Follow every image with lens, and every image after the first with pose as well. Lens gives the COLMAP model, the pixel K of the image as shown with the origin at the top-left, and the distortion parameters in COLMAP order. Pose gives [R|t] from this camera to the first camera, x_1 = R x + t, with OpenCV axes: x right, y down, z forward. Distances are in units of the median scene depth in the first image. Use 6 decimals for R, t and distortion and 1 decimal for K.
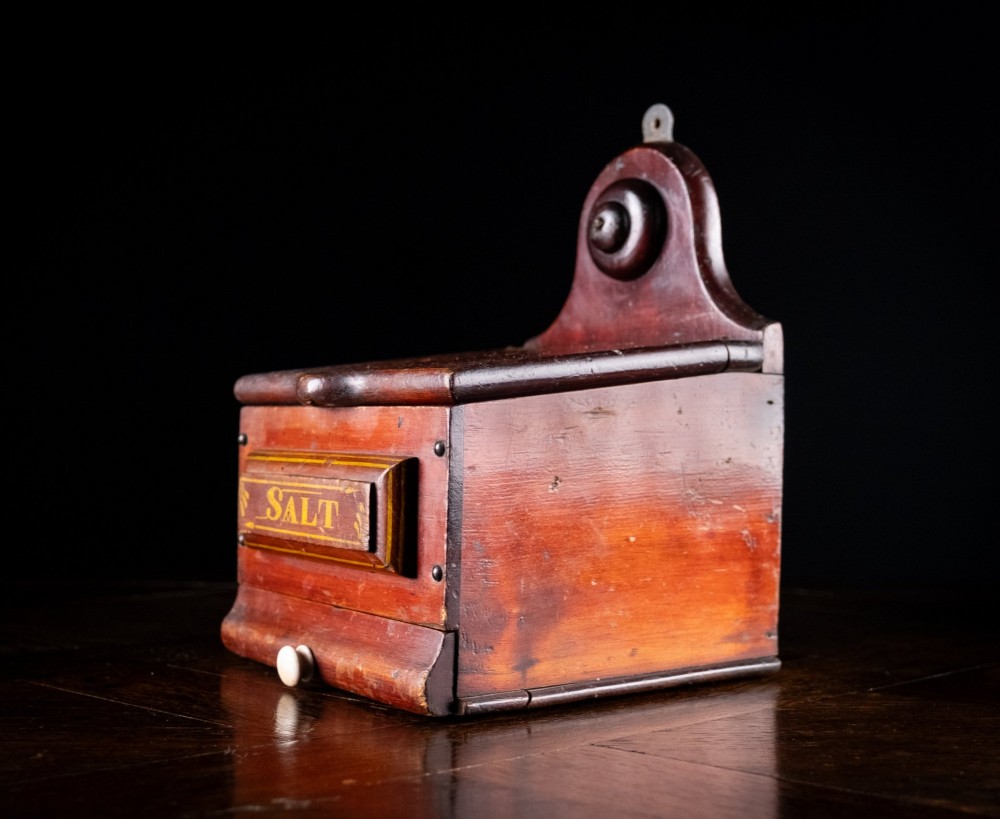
lens RADIAL K [[1358.6, 0, 497.6], [0, 1358.6, 435.2], [0, 0, 1]] dist [0.003645, 0.006329]
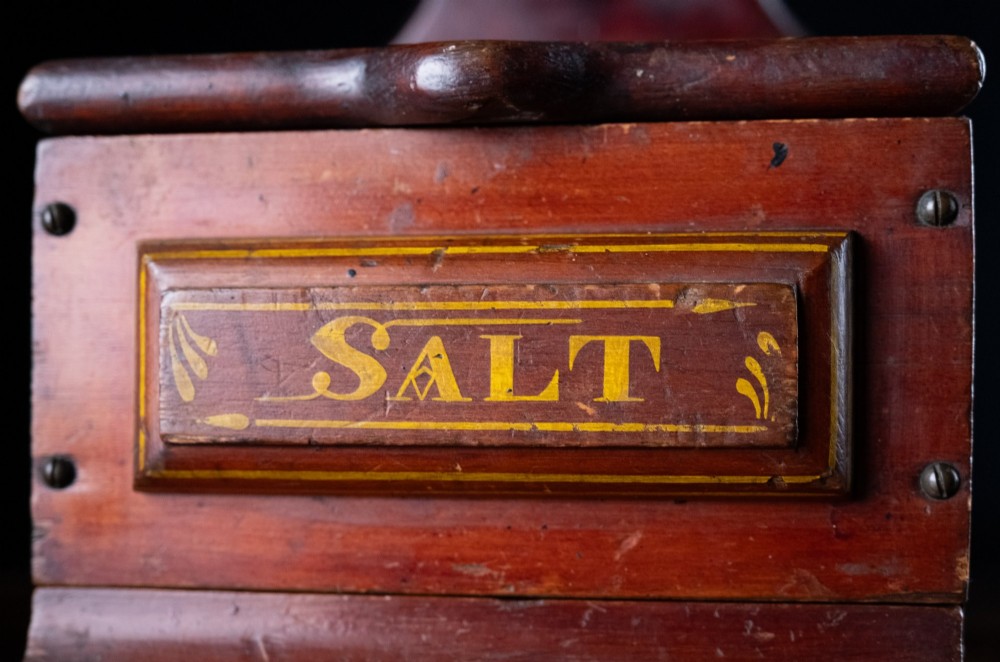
lens RADIAL K [[1537.3, 0, 557.3], [0, 1537.3, 387.3], [0, 0, 1]] dist [-0.052993, -0.022897]
pose [[0.707273, -0.018362, 0.706702, -0.459848], [0.016917, 0.999816, 0.009047, 0.058253], [-0.706738, 0.005556, 0.707453, 0.670903]]
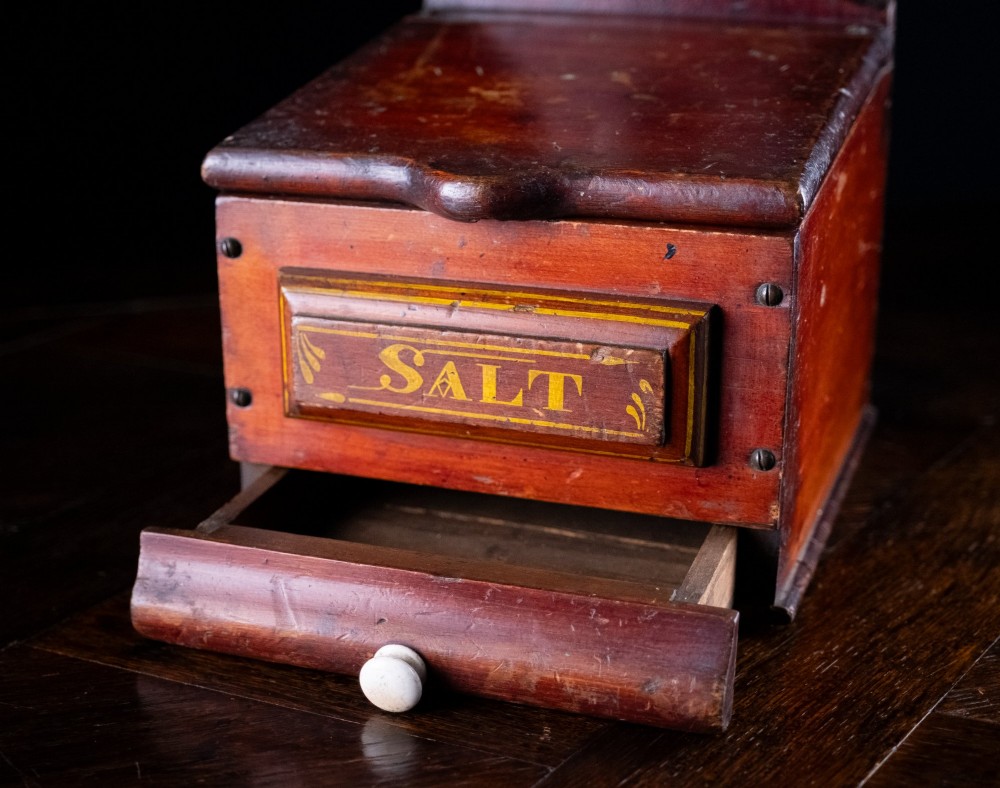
lens RADIAL K [[1574.8, 0, 500.0], [0, 1574.8, 394.0], [0, 0, 1]] dist [0.002143, -0.017148]
pose [[0.836747, -0.206468, 0.507175, -0.537189], [0.027156, 0.940700, 0.338151, -0.203455], [-0.546917, -0.269174, 0.792734, 0.386419]]
